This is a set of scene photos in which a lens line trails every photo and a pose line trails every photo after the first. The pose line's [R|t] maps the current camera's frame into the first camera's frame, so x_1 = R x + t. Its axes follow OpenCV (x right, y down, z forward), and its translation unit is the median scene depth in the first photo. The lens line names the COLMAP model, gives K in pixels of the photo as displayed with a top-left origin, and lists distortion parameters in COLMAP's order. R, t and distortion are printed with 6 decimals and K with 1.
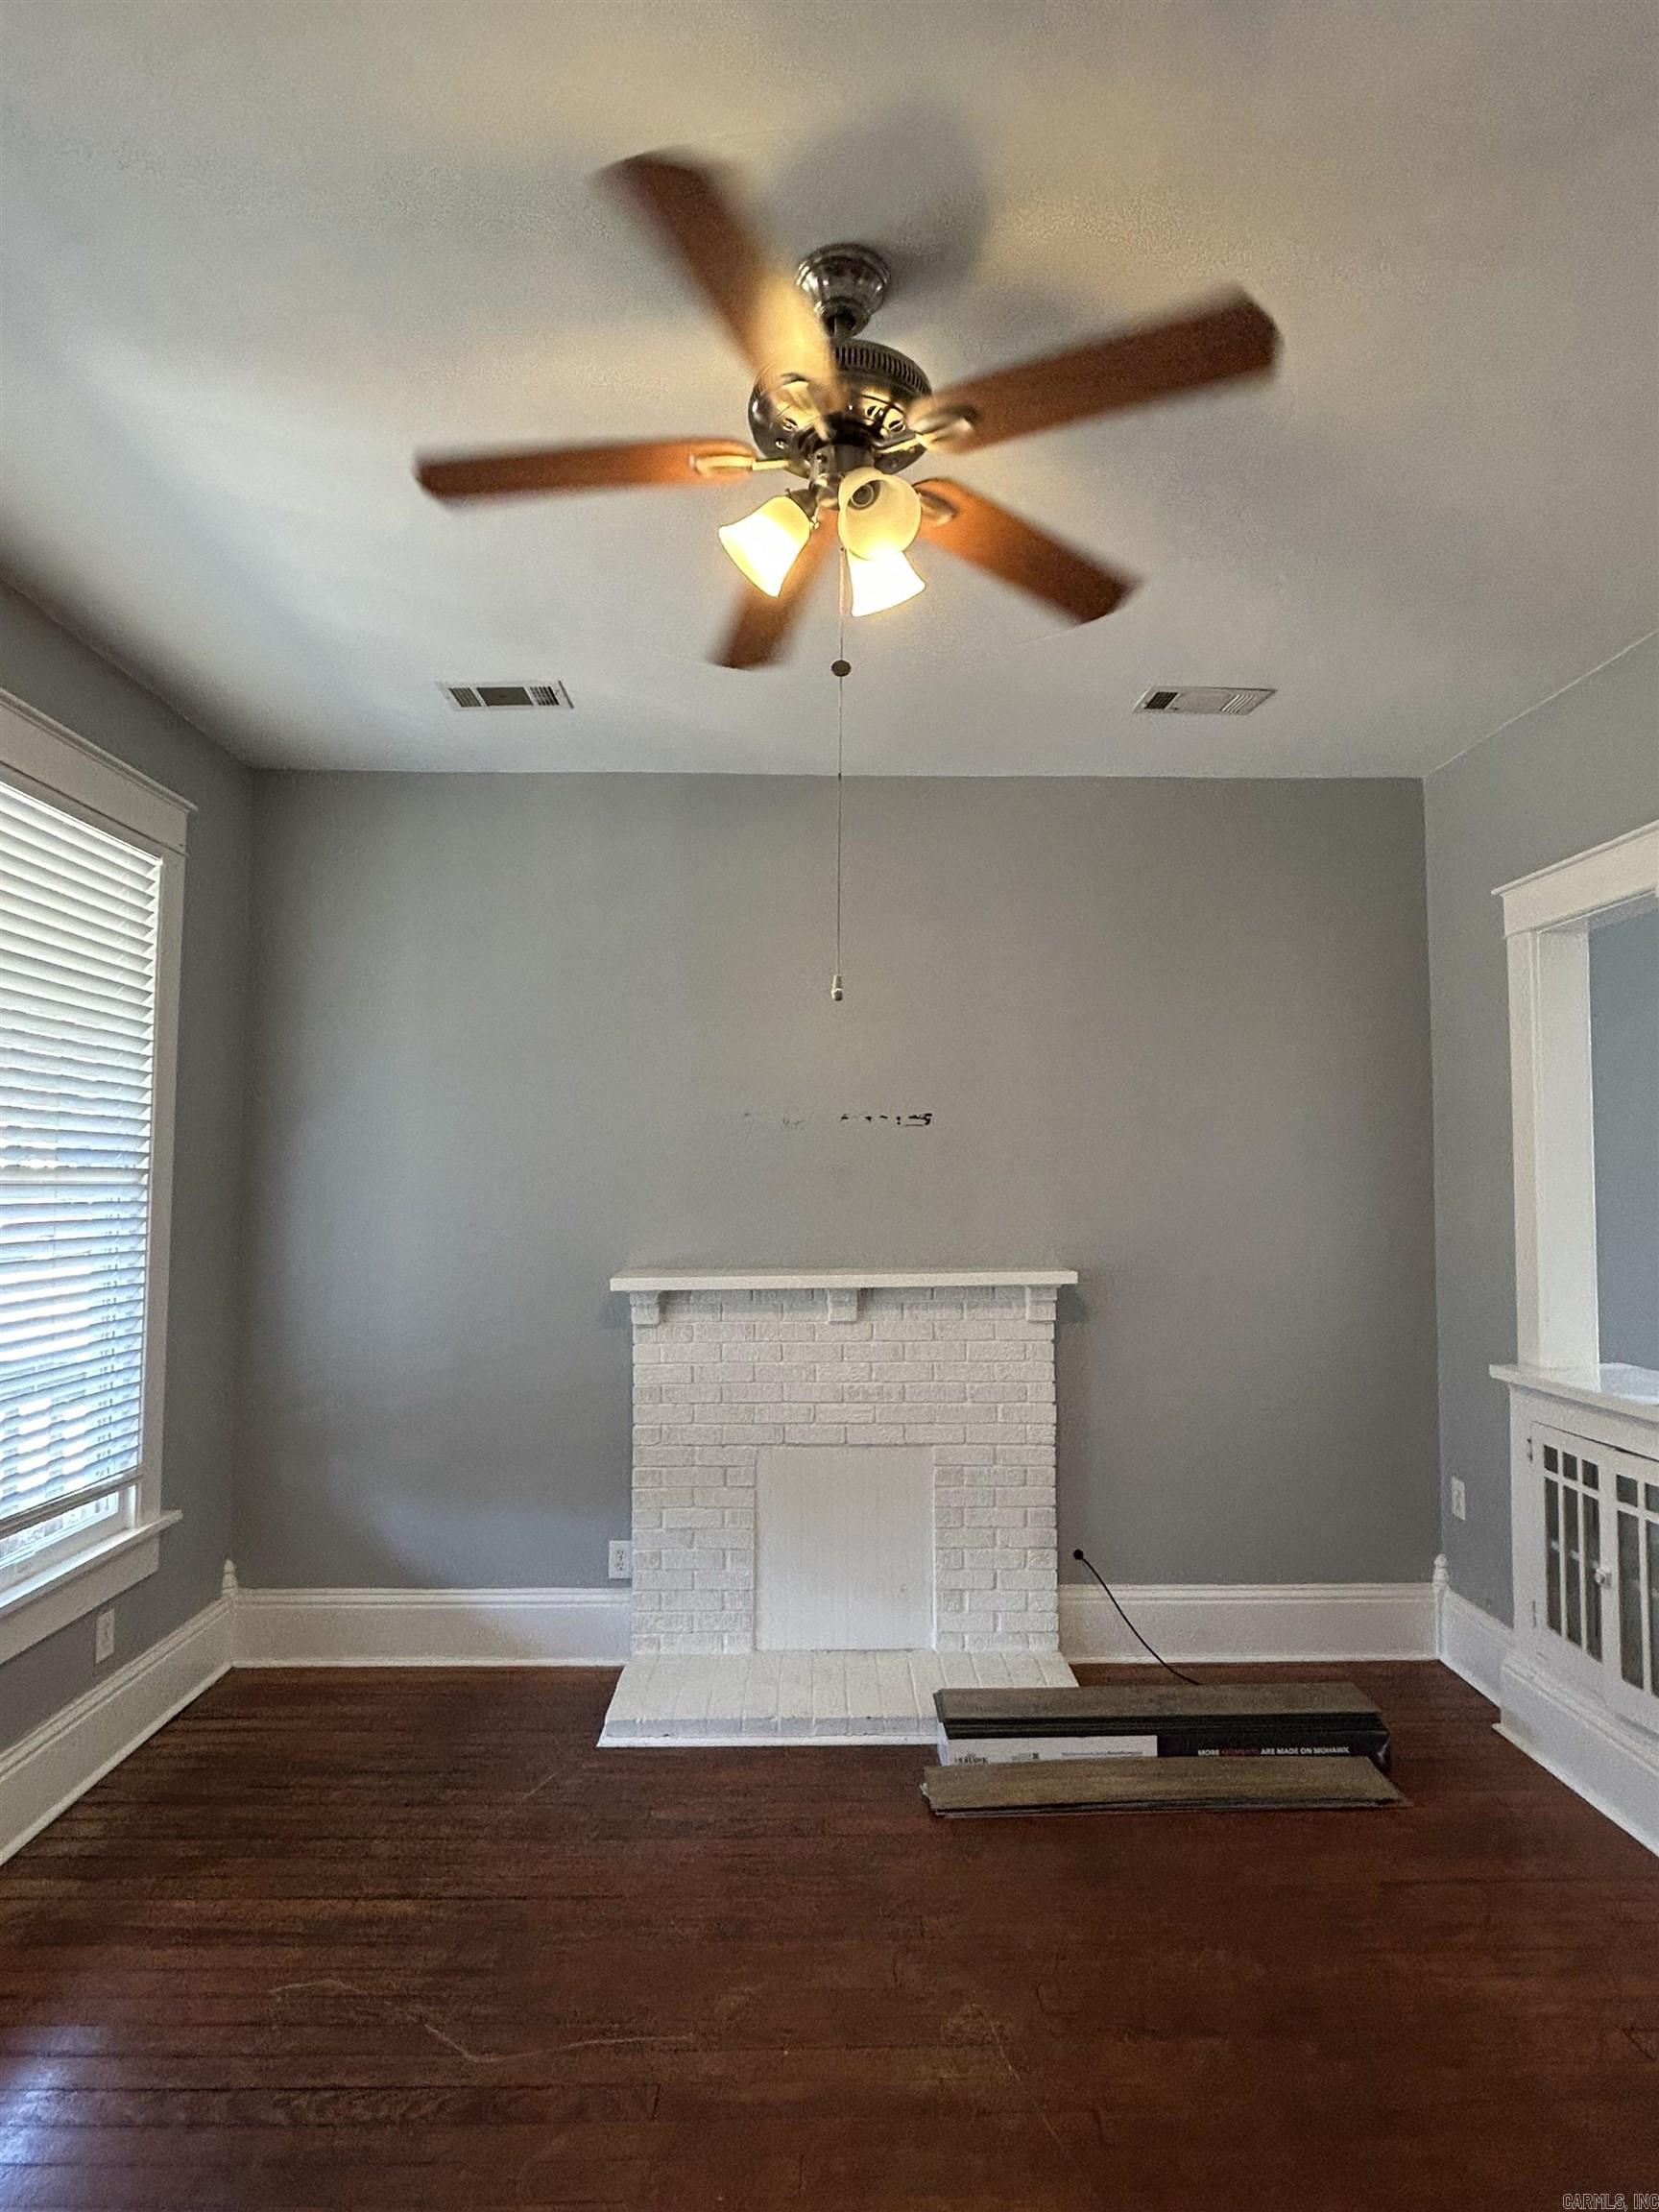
lens RADIAL K [[1250.1, 0, 829.5], [0, 1250.1, 1106.0], [0, 0, 1]] dist [0.016897, -0.001407]
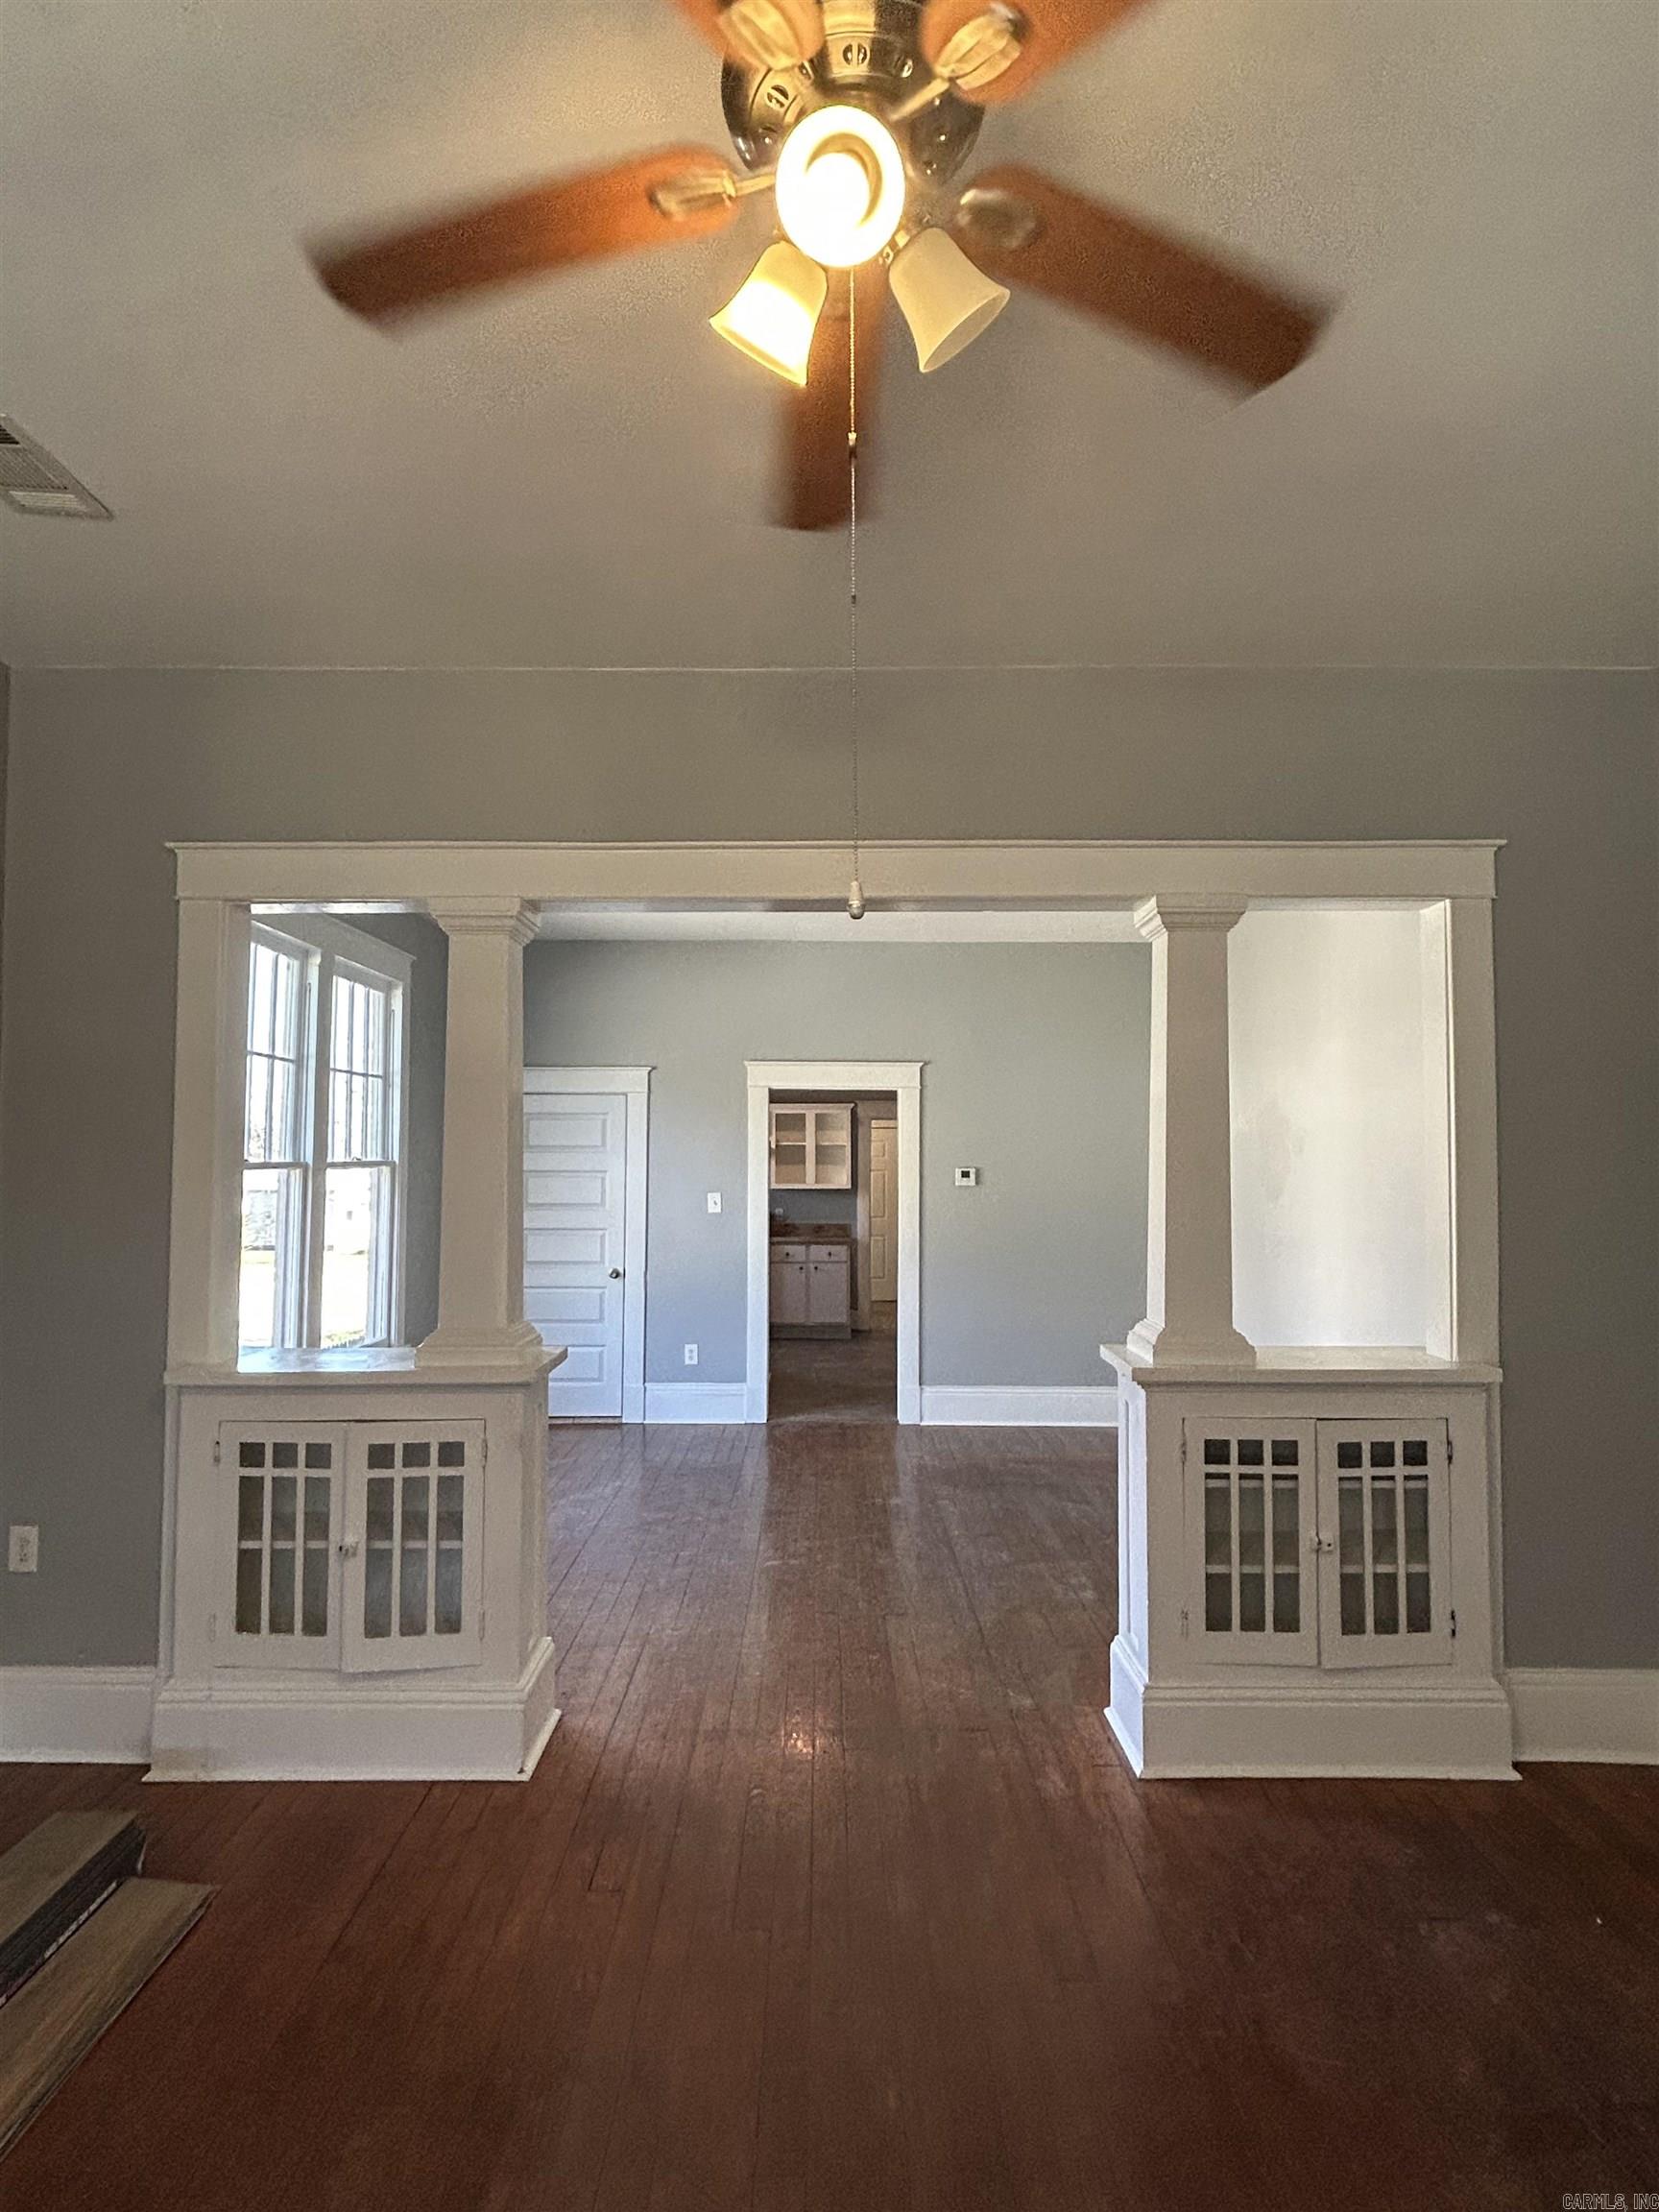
lens RADIAL K [[1250.1, 0, 829.5], [0, 1250.1, 1106.0], [0, 0, 1]] dist [0.016897, -0.001407]
pose [[0.019770, 0.039689, 0.999016, -0.395164], [-0.061495, 0.997368, -0.038406, 0.024310], [-0.997912, -0.060675, 0.022159, 0.562481]]
